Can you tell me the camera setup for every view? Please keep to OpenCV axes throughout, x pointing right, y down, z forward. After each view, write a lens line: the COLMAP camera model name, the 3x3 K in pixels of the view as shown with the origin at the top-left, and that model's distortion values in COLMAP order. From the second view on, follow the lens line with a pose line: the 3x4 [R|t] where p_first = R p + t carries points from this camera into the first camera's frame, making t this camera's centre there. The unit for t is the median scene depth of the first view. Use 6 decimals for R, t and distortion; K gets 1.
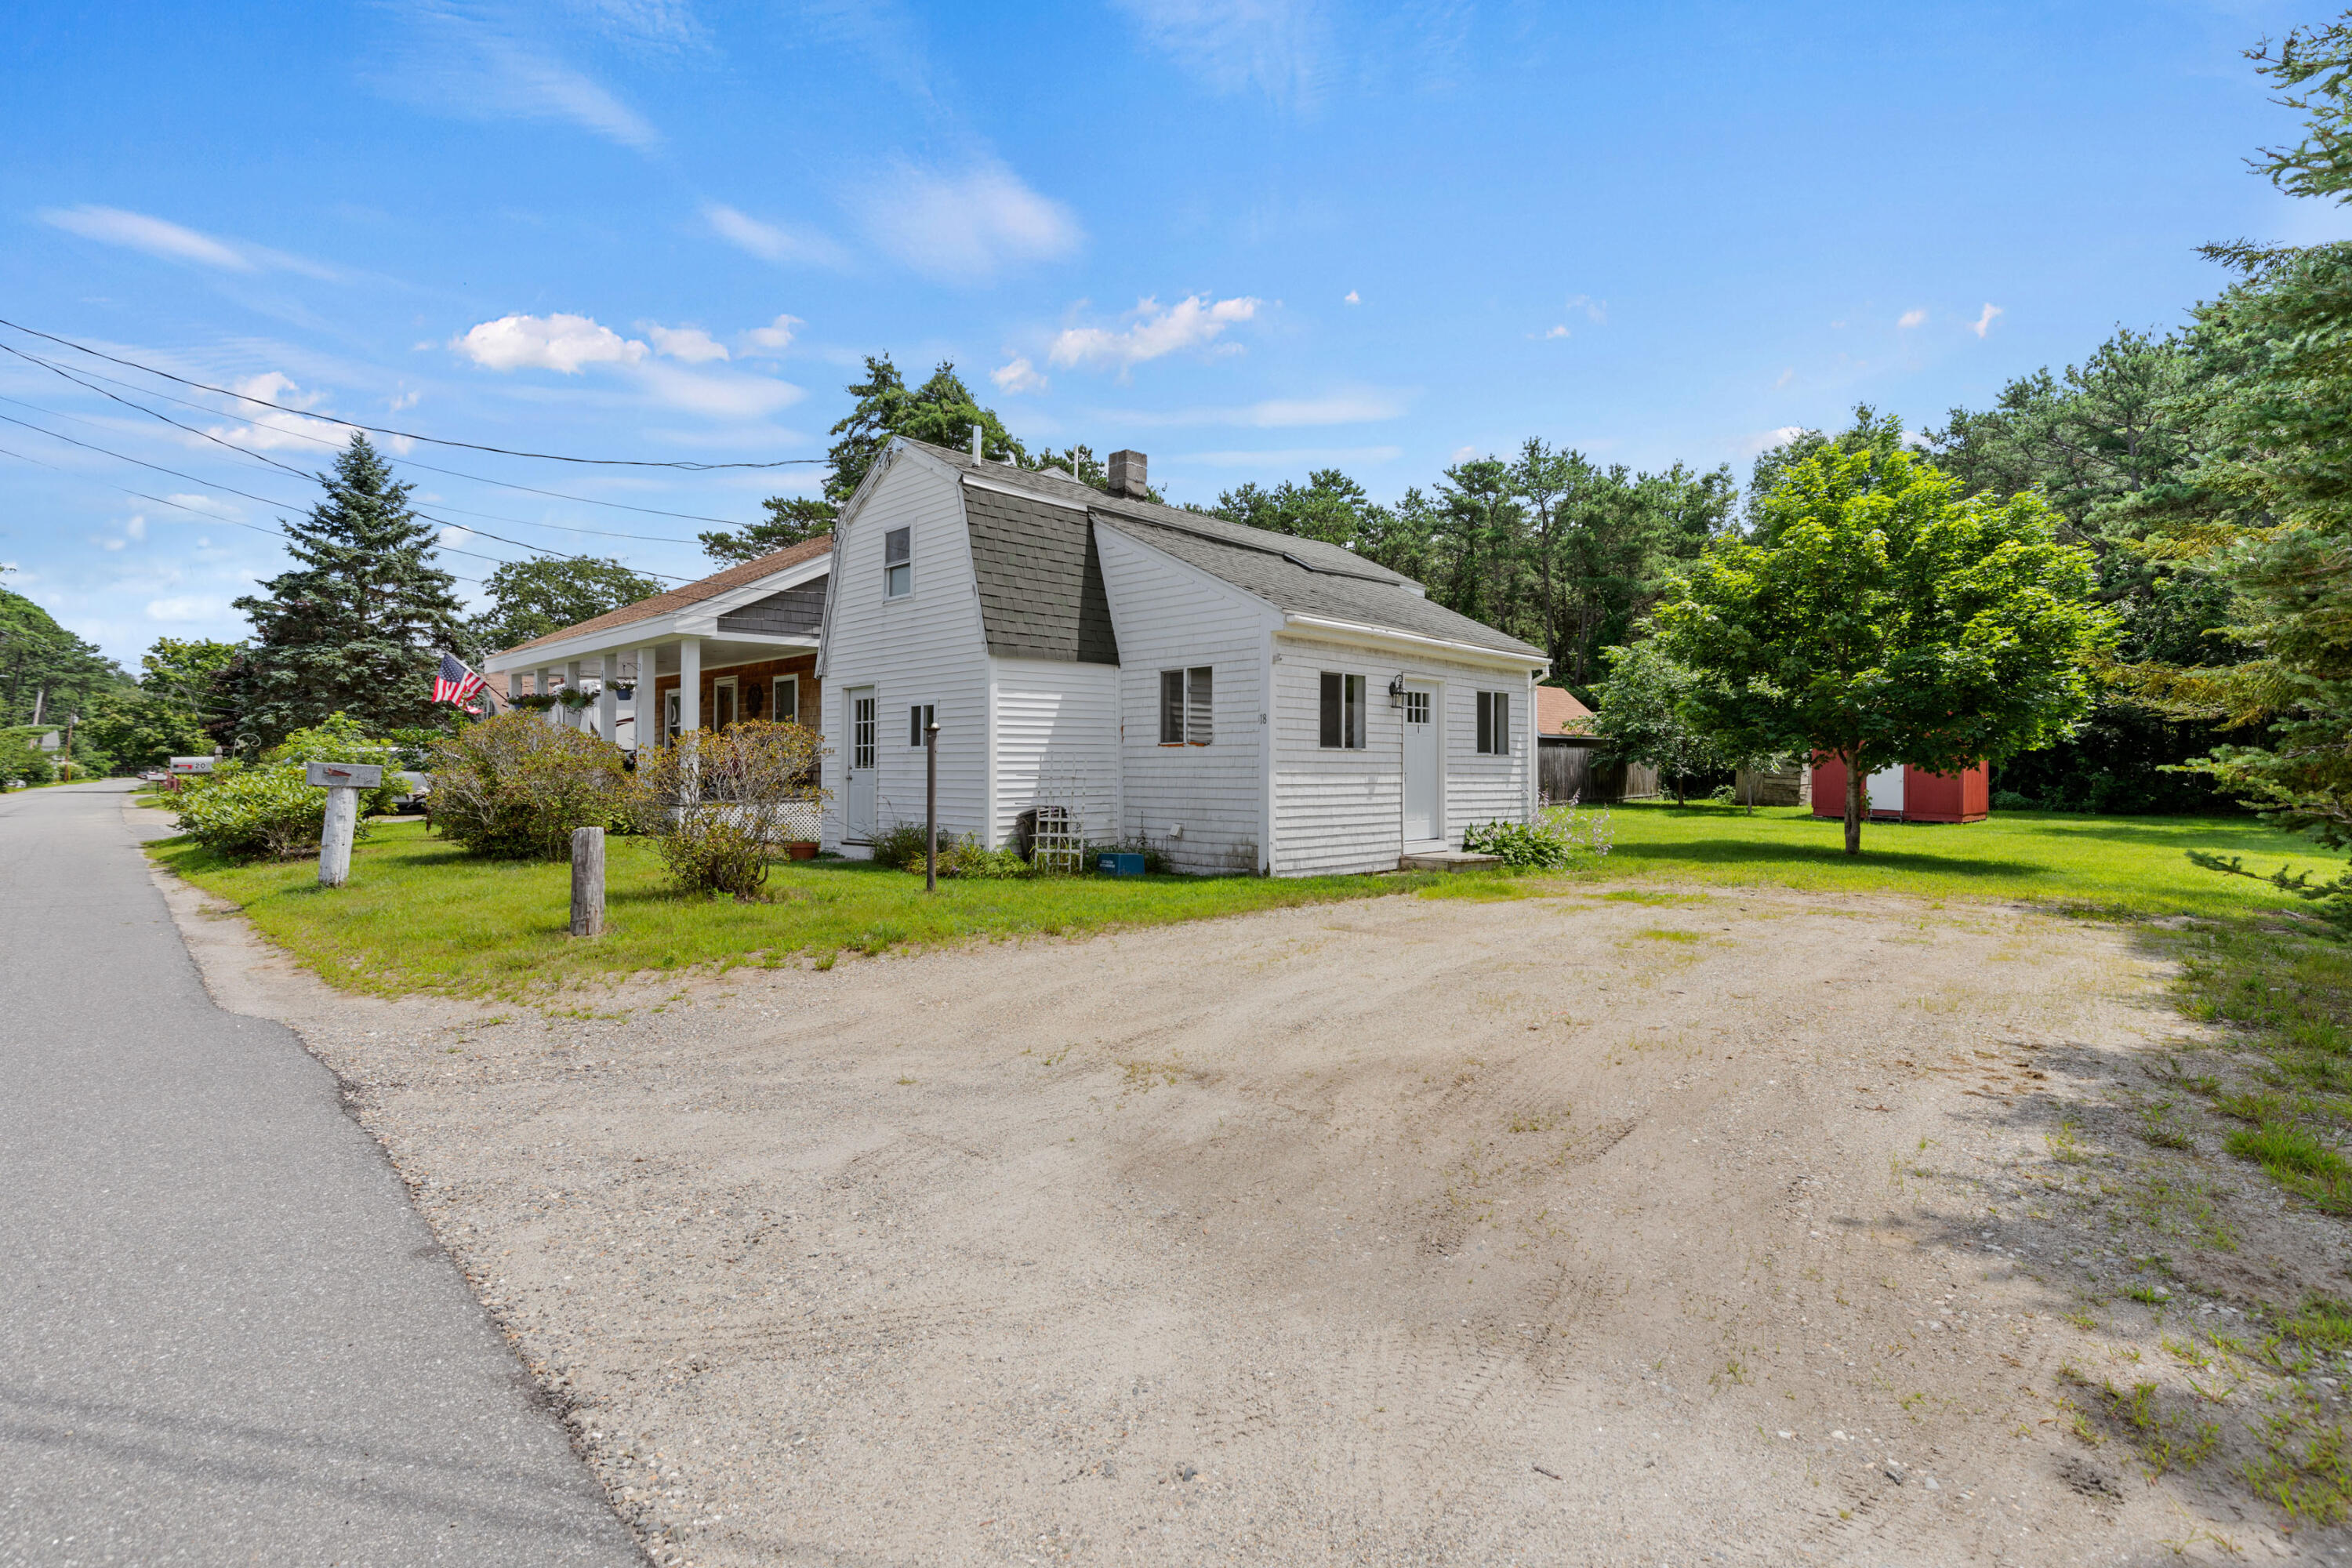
lens RADIAL K [[1065.9, 0, 1193.9], [0, 1065.9, 738.8], [0, 0, 1]] dist [0.011570, -0.003854]
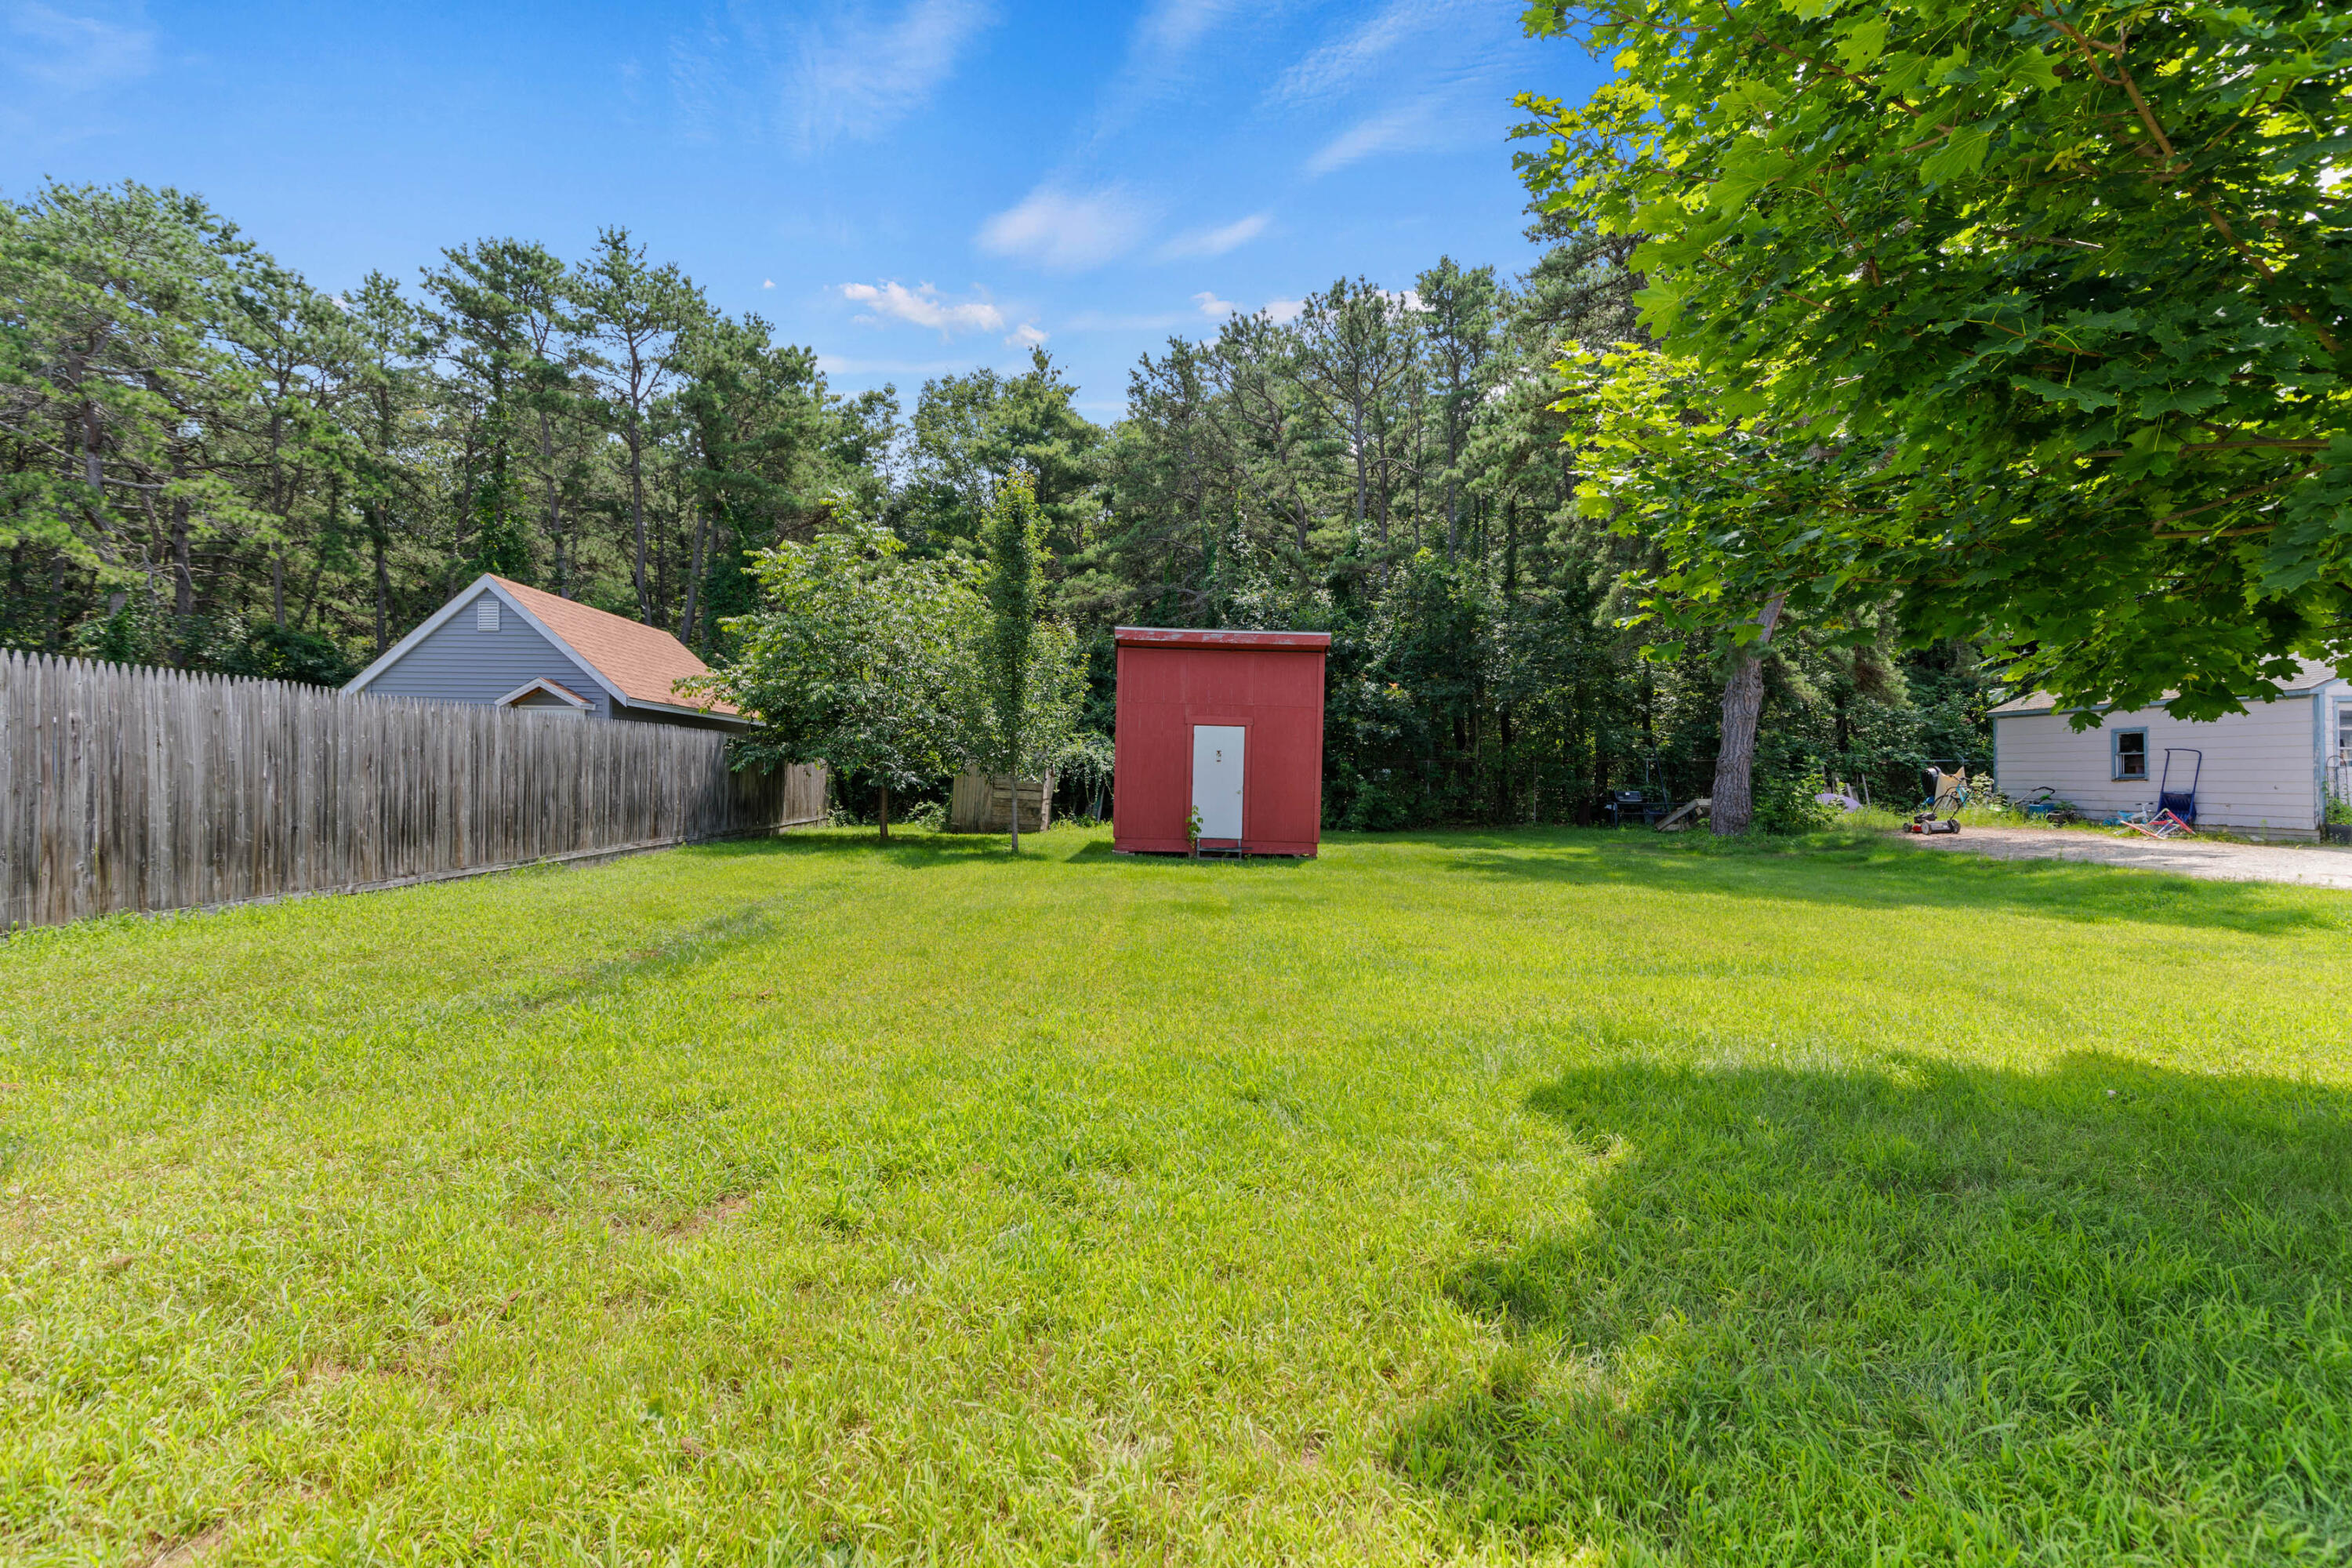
lens RADIAL K [[1065.9, 0, 1198.8], [0, 1065.9, 784.5], [0, 0, 1]] dist [0.011570, -0.003854]
pose [[0.694354, -0.001415, 0.719632, 0.417644], [-0.019523, 0.999593, 0.020802, 0.047007], [-0.719368, -0.028493, 0.694044, 1.262312]]
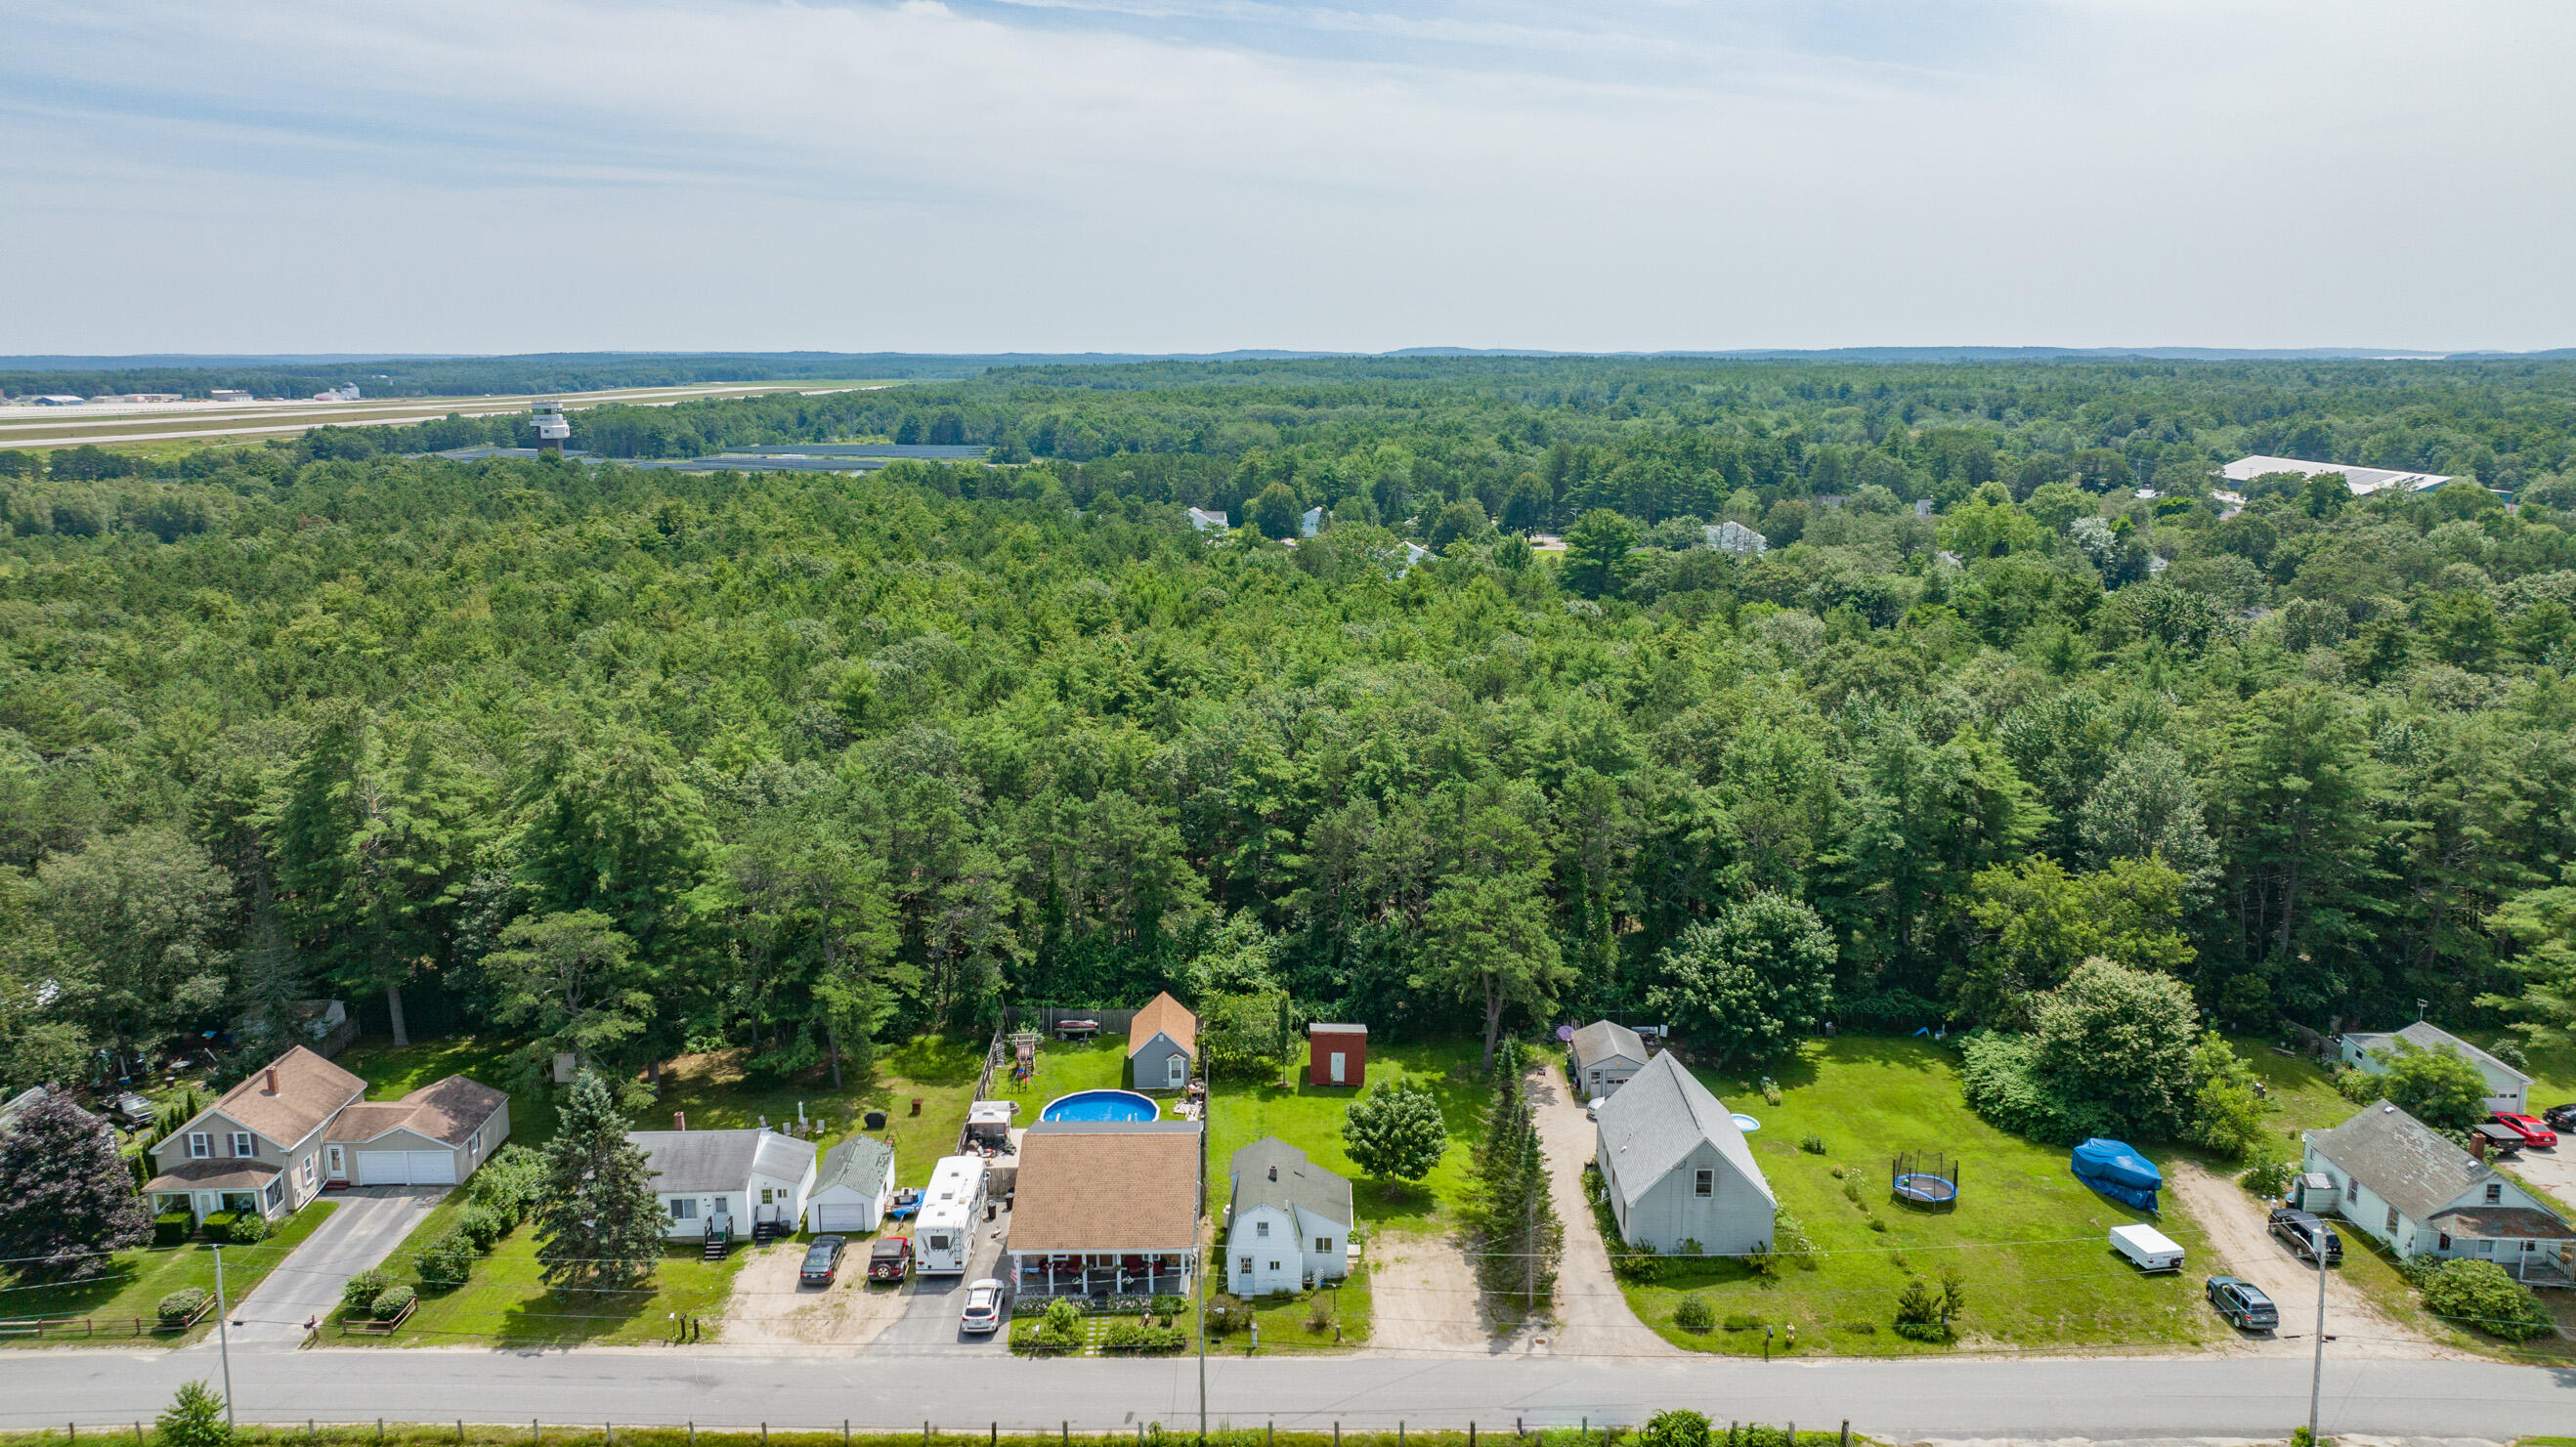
lens RADIAL K [[1820.0, 0, 1281.4], [0, 1820.0, 709.3], [0, 0, 1]] dist [-0.022453, 0.017943]
pose [[0.726421, -0.130164, 0.674811, -4.325940], [-0.013648, 0.978974, 0.203526, -3.278334], [-0.687115, -0.157055, 0.709371, -3.446653]]
